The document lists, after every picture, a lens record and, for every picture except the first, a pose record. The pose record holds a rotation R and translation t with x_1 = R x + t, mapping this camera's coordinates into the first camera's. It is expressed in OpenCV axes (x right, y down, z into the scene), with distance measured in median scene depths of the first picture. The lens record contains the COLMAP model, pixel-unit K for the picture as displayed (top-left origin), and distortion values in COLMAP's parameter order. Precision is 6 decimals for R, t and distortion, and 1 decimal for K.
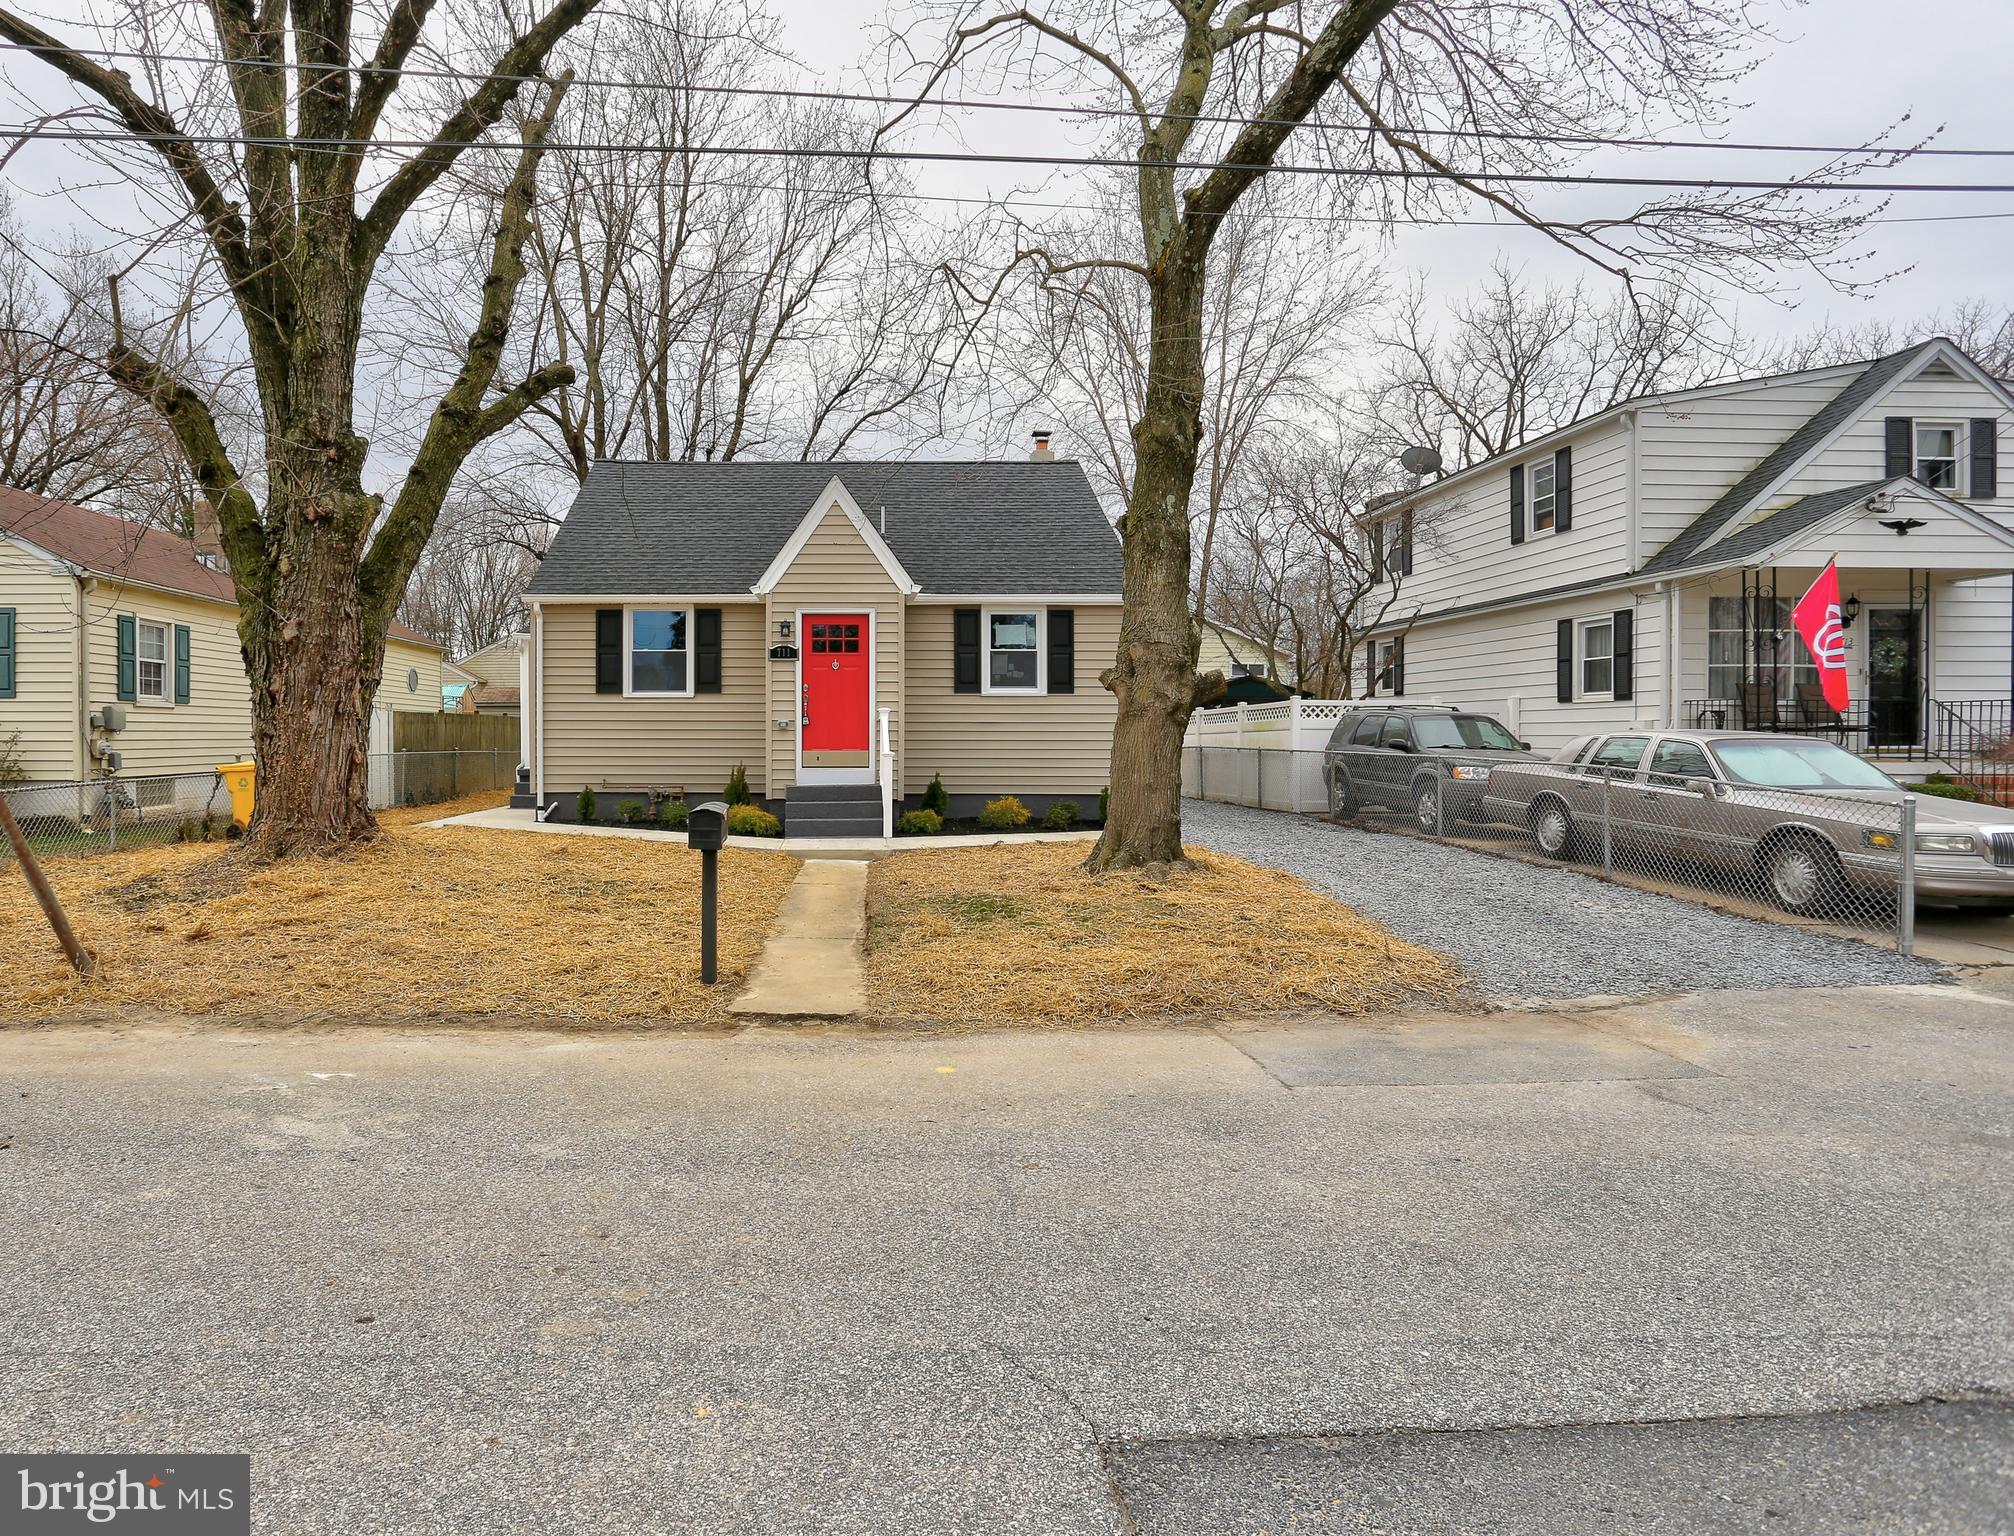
lens RADIAL K [[1203.7, 0, 870.1], [0, 1203.7, 784.8], [0, 0, 1]] dist [-0.043819, -0.002030]
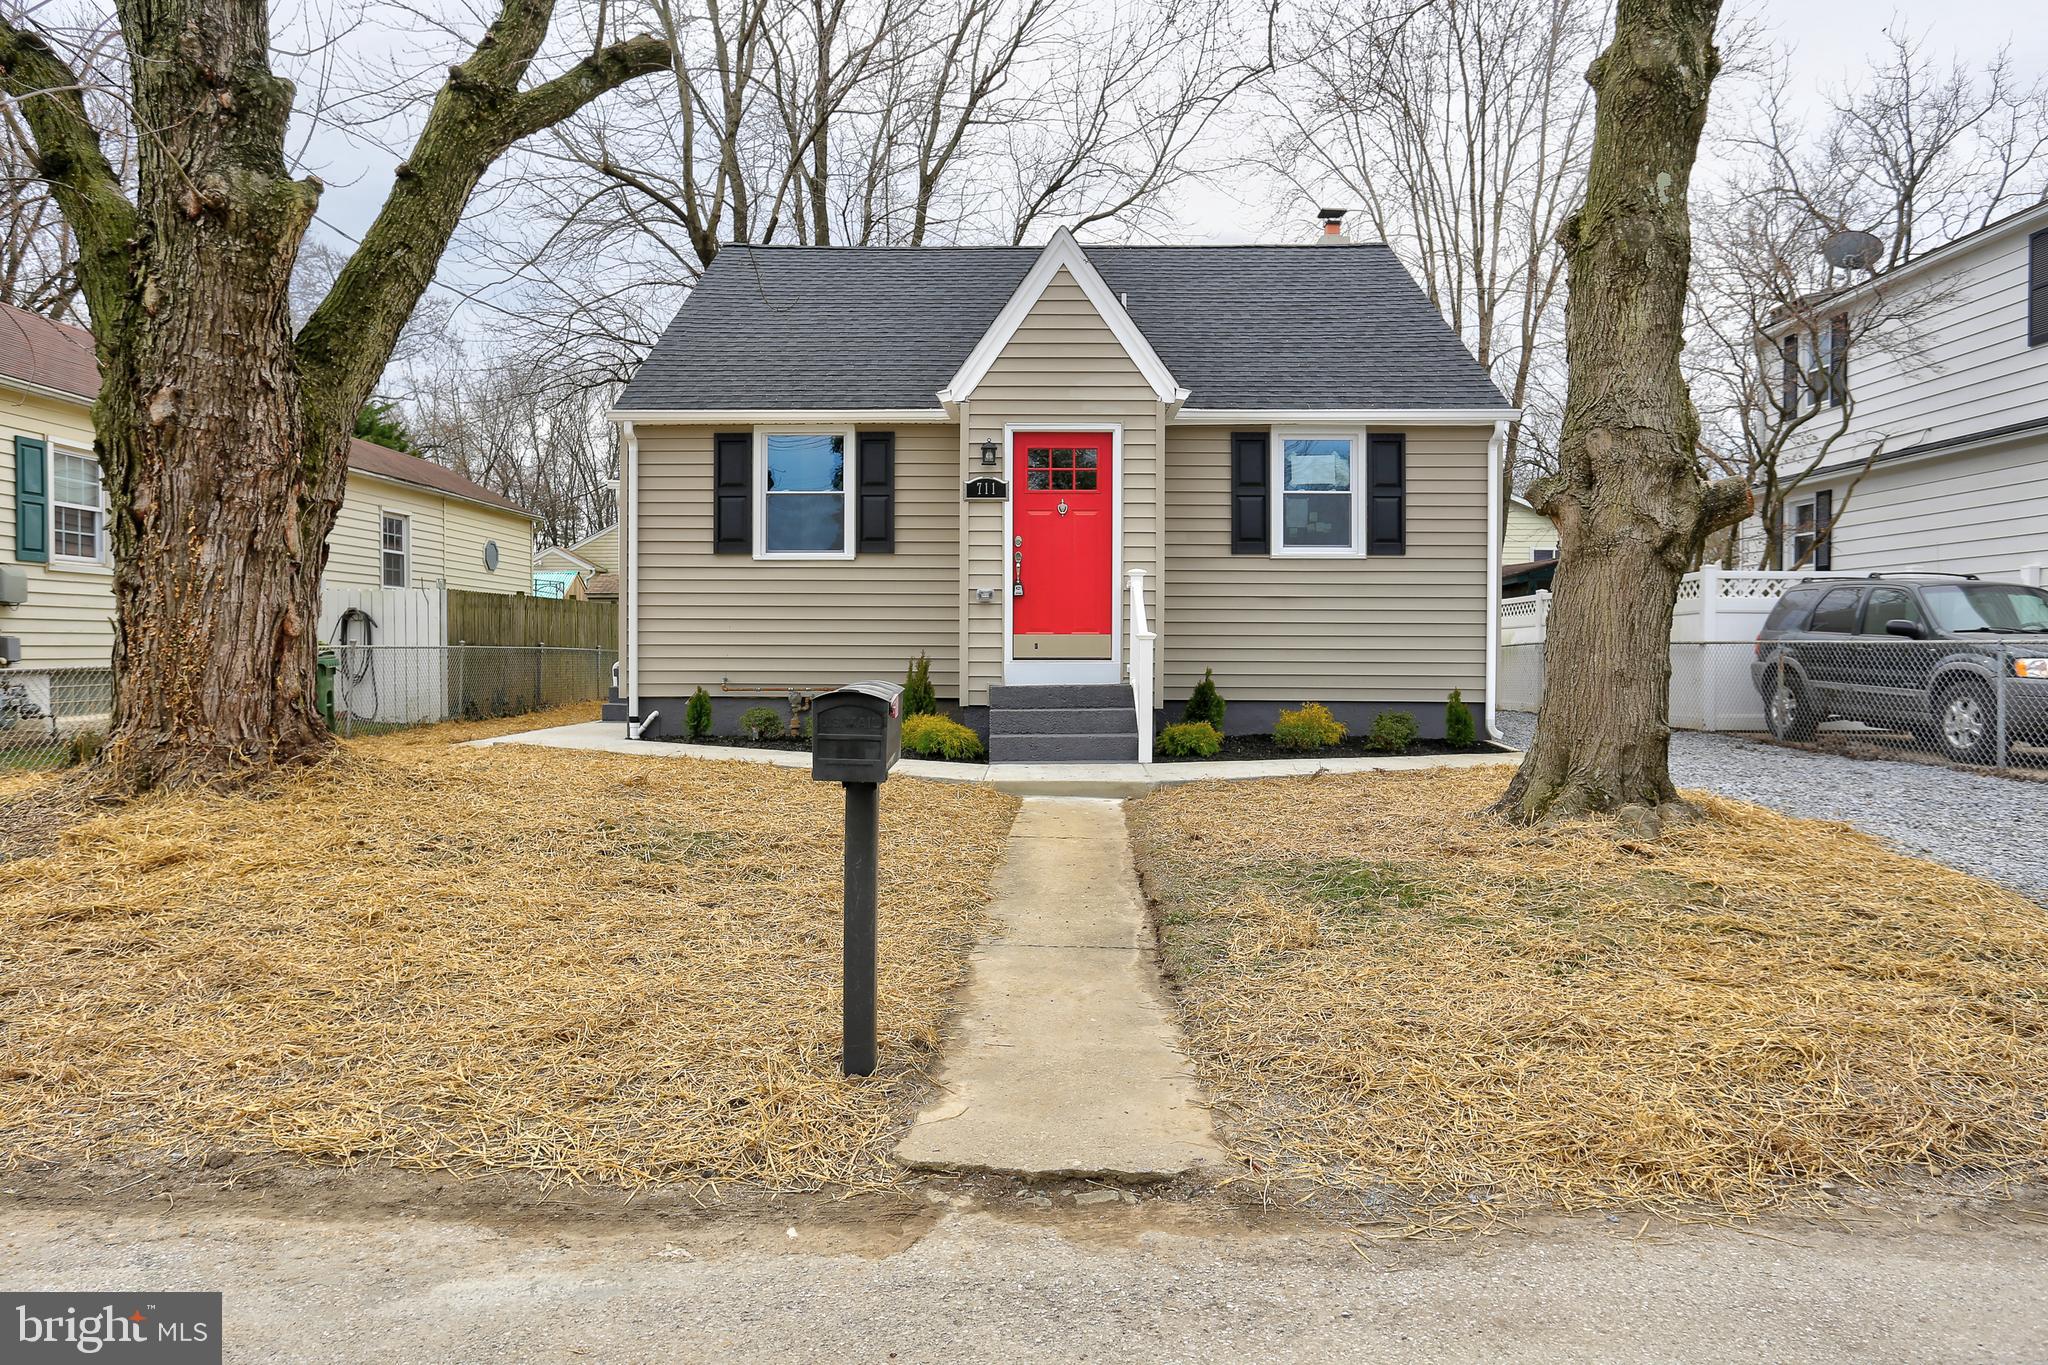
lens RADIAL K [[1381.4, 0, 1021.6], [0, 1381.4, 687.1], [0, 0, 1]] dist [-0.006662, 0.005338]
pose [[0.999456, 0.001993, -0.032921, -0.025507], [-0.002444, 0.999903, -0.013689, 0.011609], [0.032890, 0.013762, 0.999364, 0.220142]]
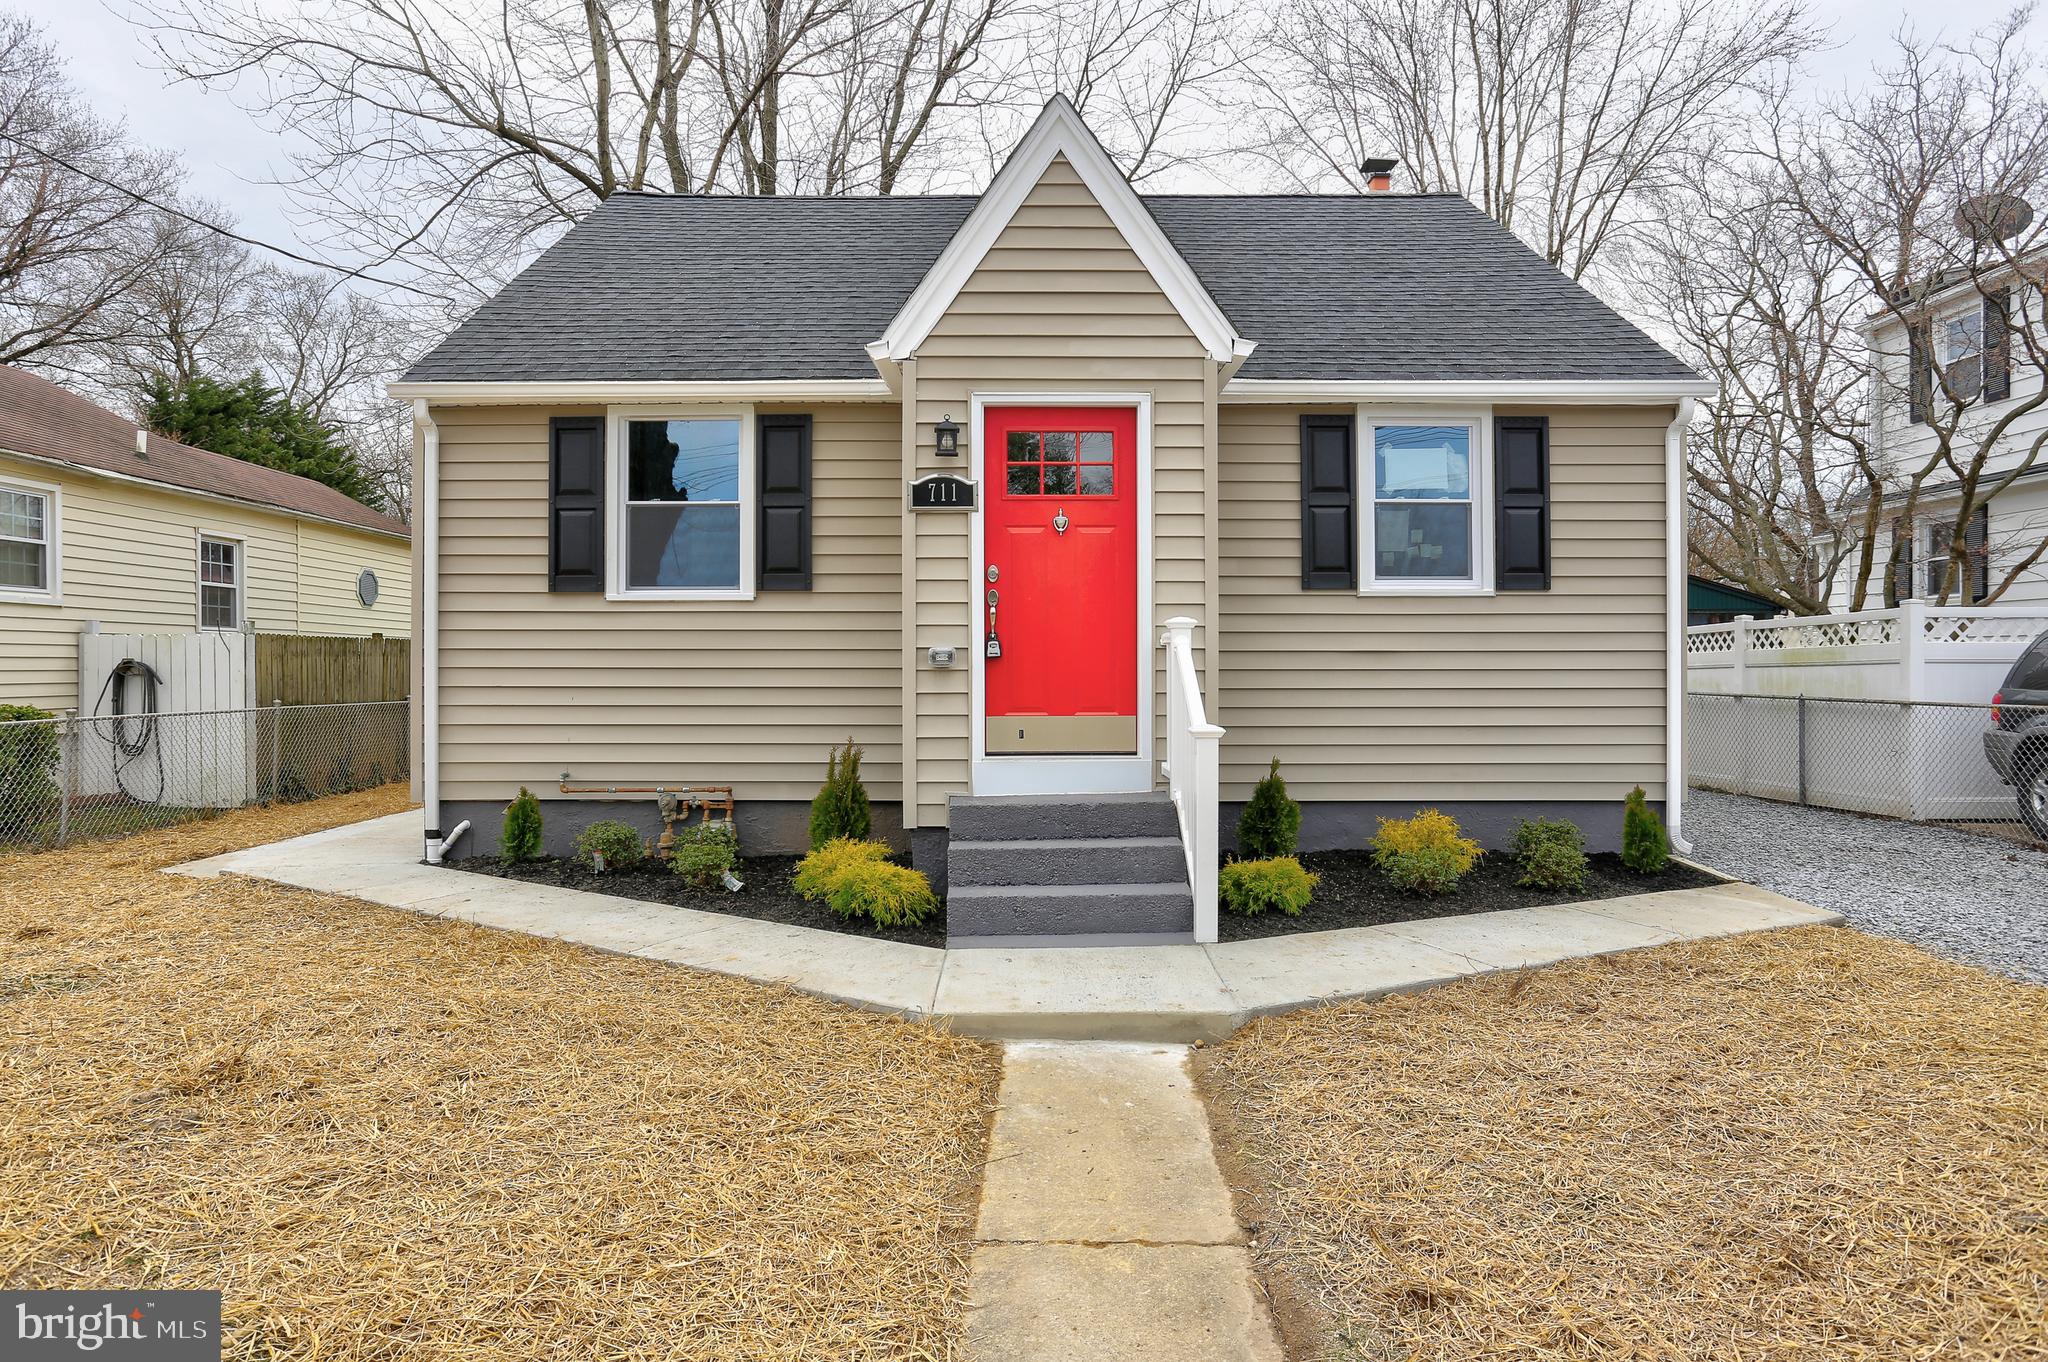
lens RADIAL K [[1296.6, 0, 1007.4], [0, 1296.6, 663.8], [0, 0, 1]] dist [0.000072, 0.000261]
pose [[0.999698, -0.002669, -0.024449, -0.036202], [0.001586, 0.999022, -0.044191, -0.026279], [0.024543, 0.044139, 0.998724, 0.516594]]
